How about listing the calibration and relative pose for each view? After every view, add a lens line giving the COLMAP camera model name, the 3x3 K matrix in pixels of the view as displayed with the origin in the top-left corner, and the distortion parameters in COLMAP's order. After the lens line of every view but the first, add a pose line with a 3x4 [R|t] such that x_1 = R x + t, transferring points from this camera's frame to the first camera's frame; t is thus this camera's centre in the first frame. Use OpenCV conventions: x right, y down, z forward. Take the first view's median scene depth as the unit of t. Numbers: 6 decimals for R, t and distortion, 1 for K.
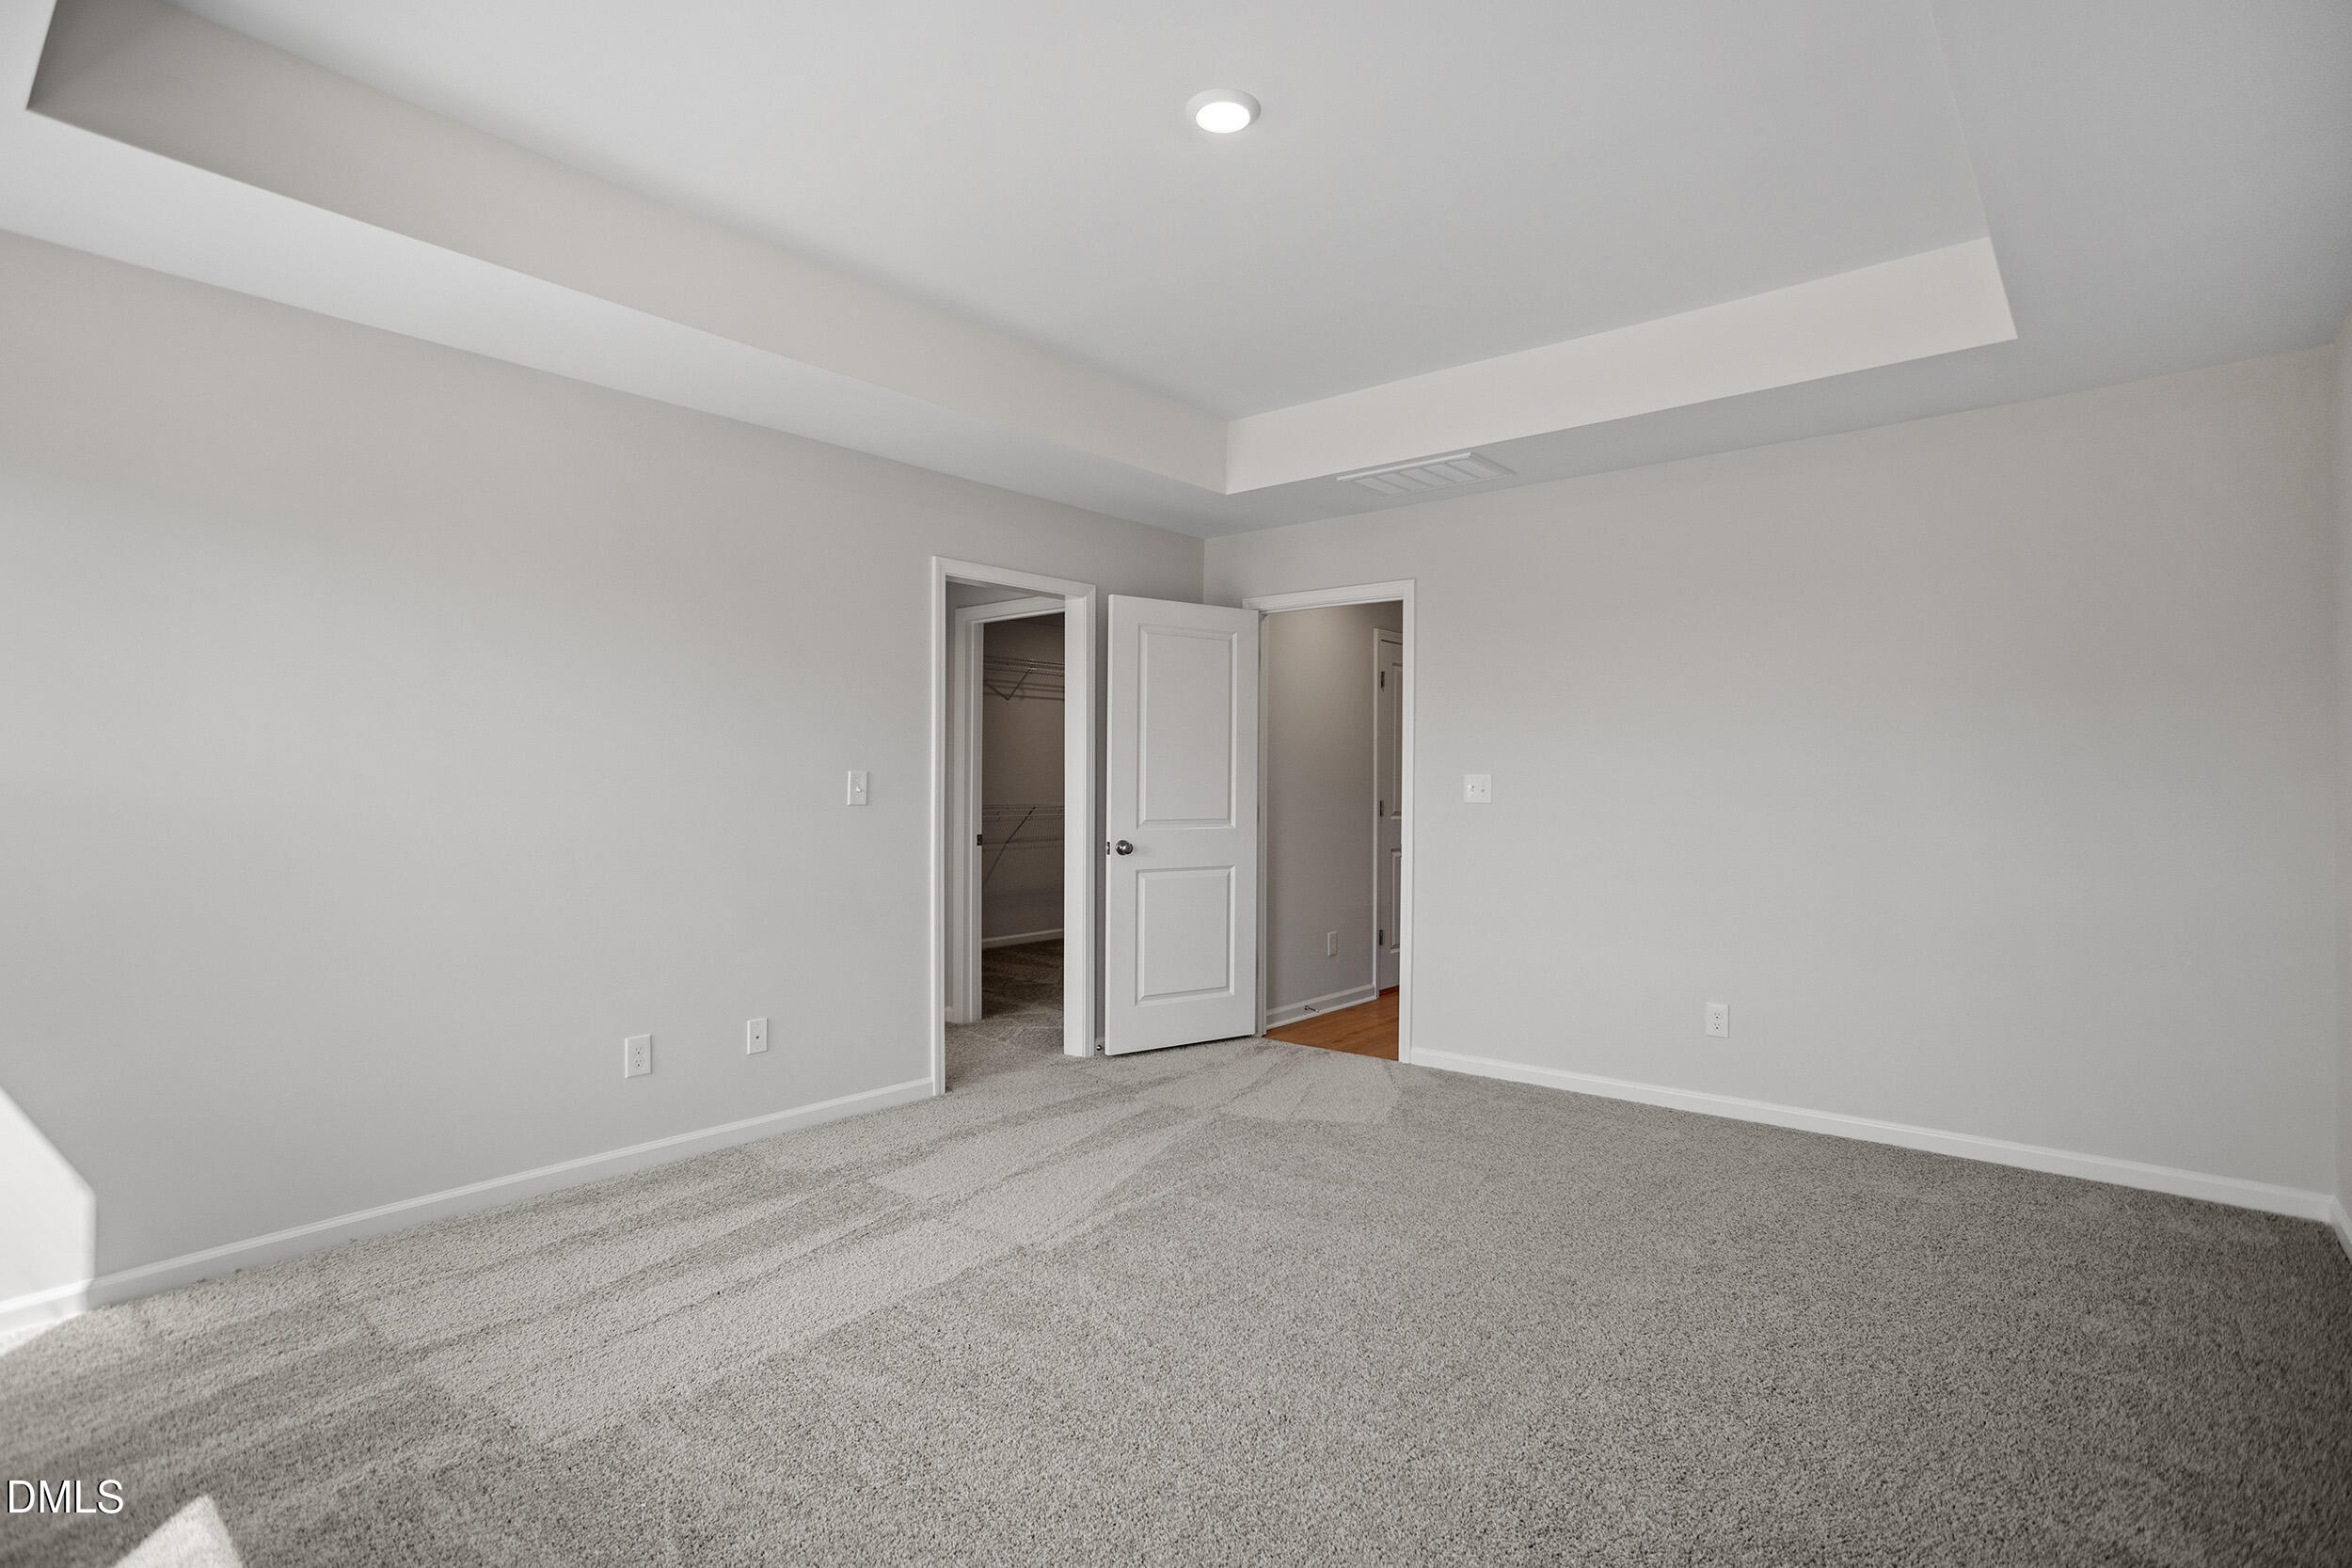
lens RADIAL K [[1172.5, 0, 1182.7], [0, 1172.5, 778.9], [0, 0, 1]] dist [-0.000326, 0.000220]
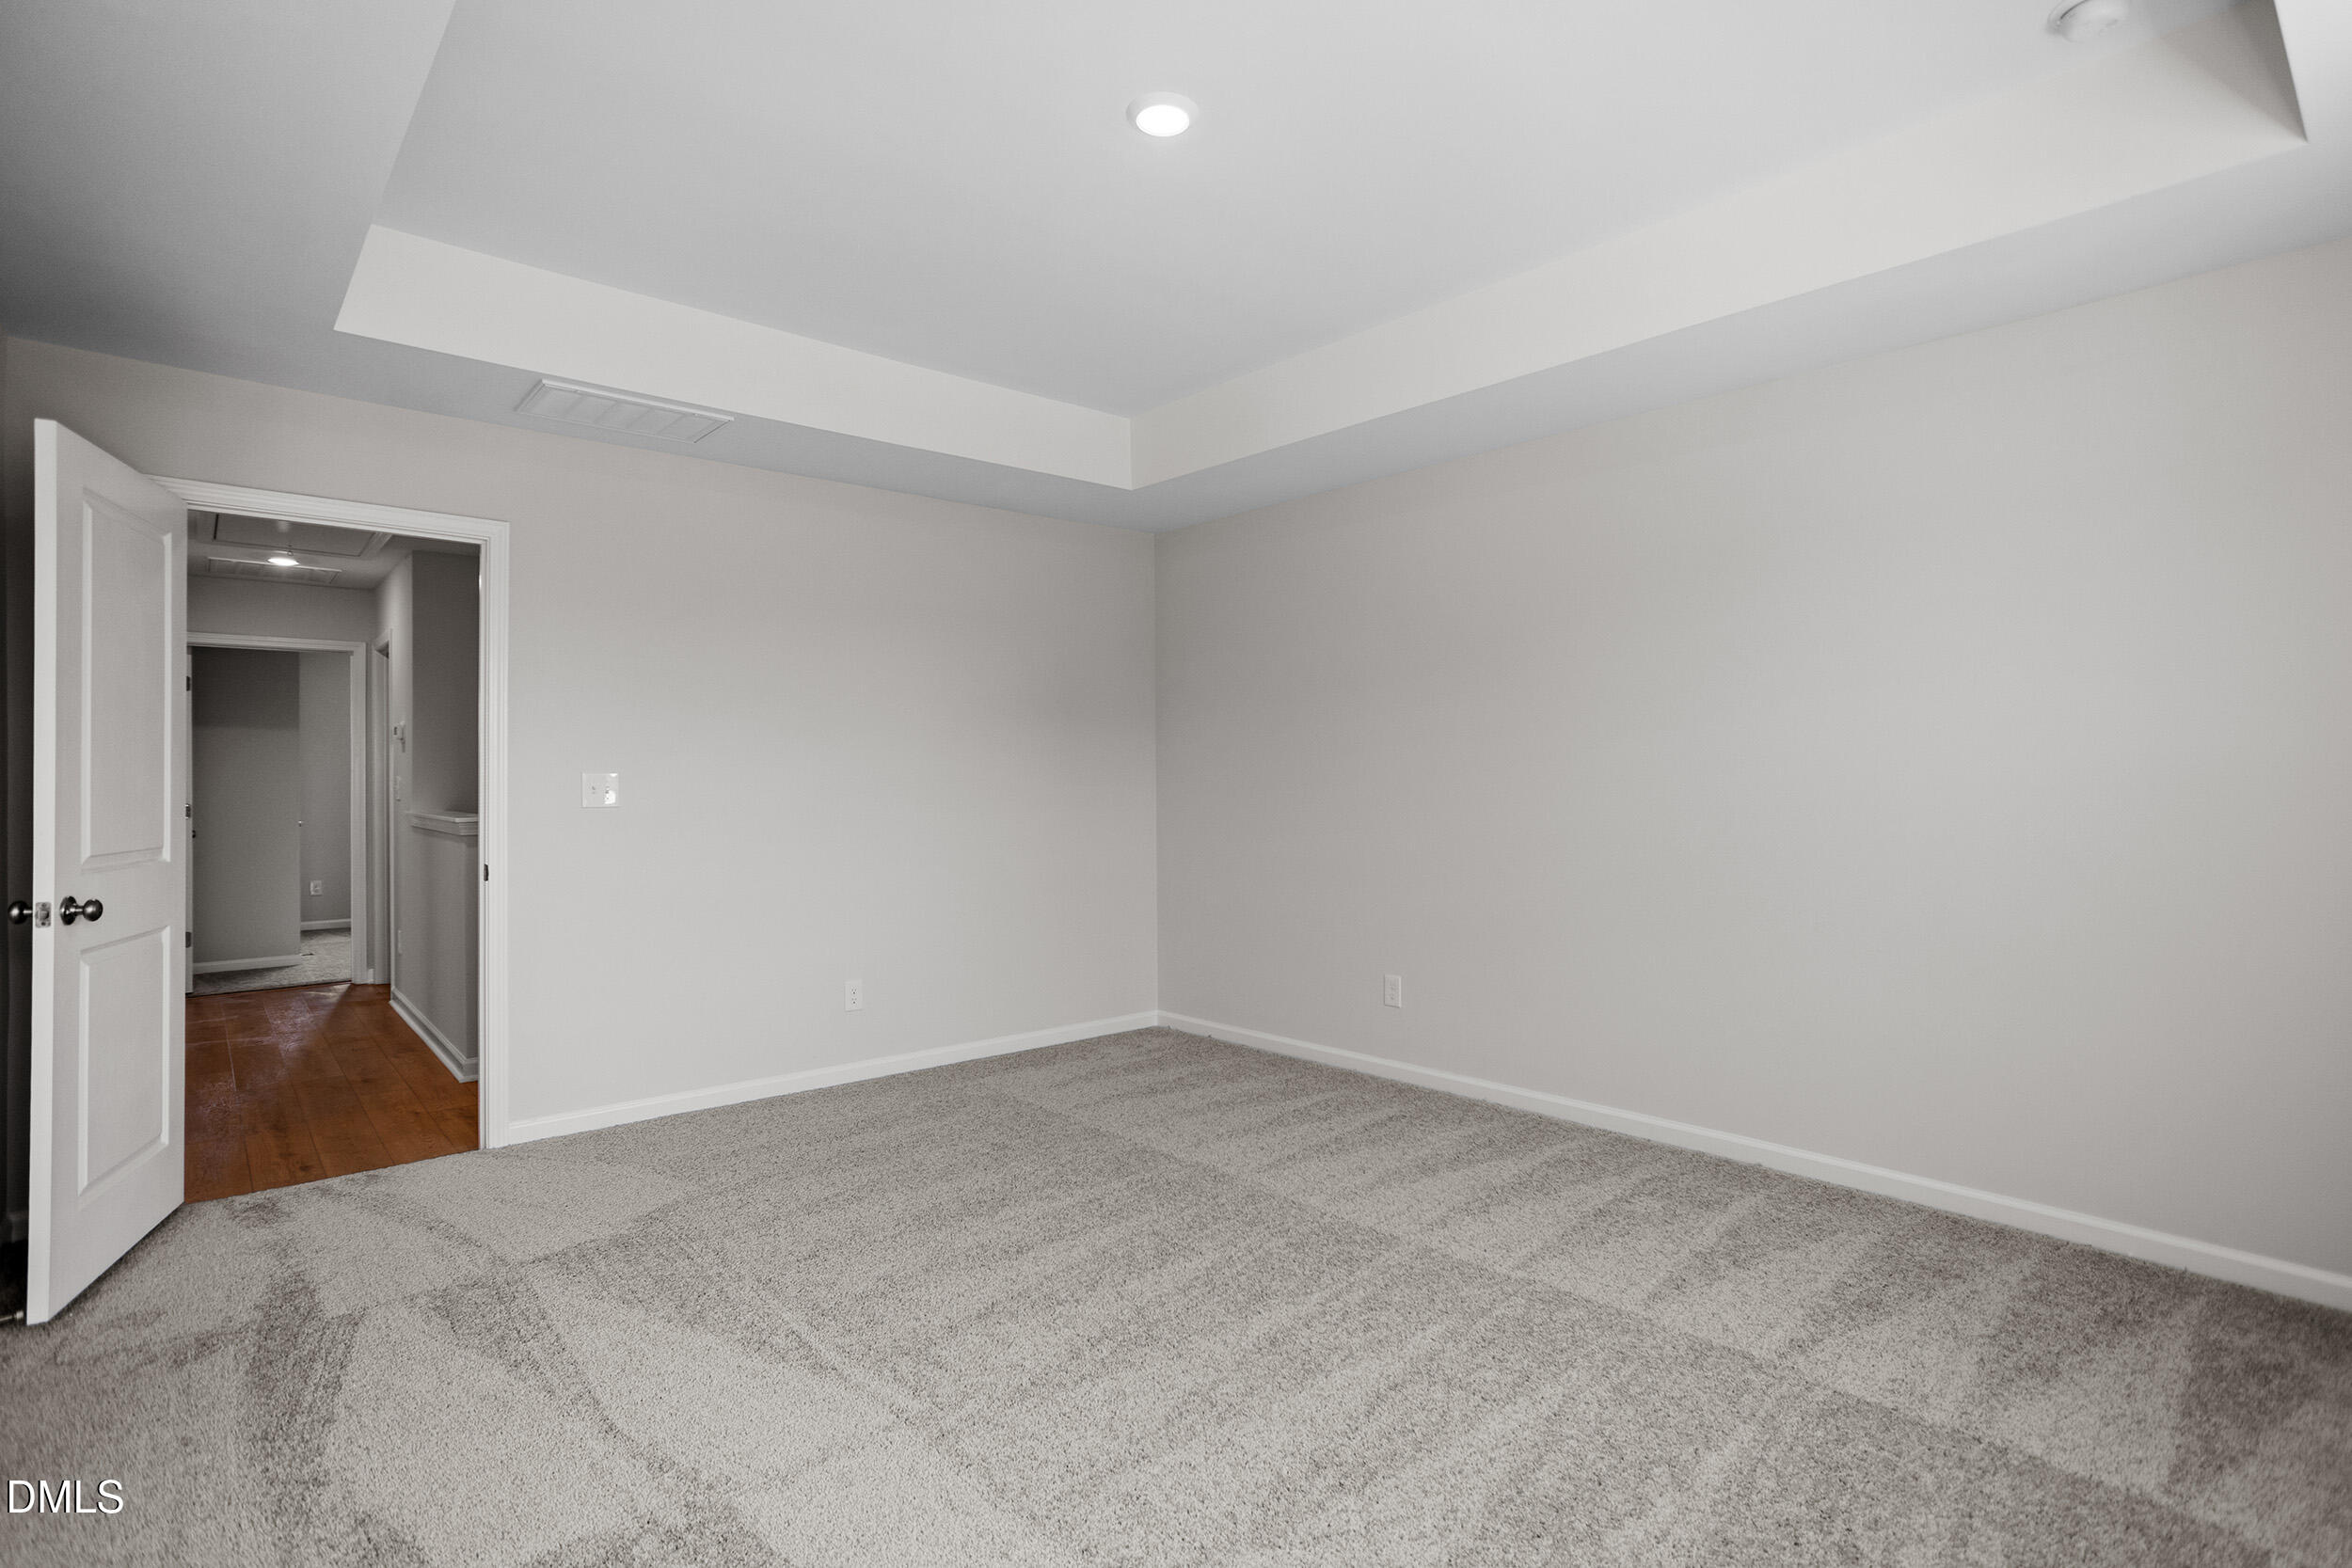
lens RADIAL K [[1172.5, 0, 1182.7], [0, 1172.5, 778.9], [0, 0, 1]] dist [-0.000326, 0.000220]
pose [[0.153478, 0.000179, 0.988152, -0.500302], [0.001007, 0.999999, -0.000337, 0.000487], [-0.988152, 0.001047, 0.153478, 0.434045]]
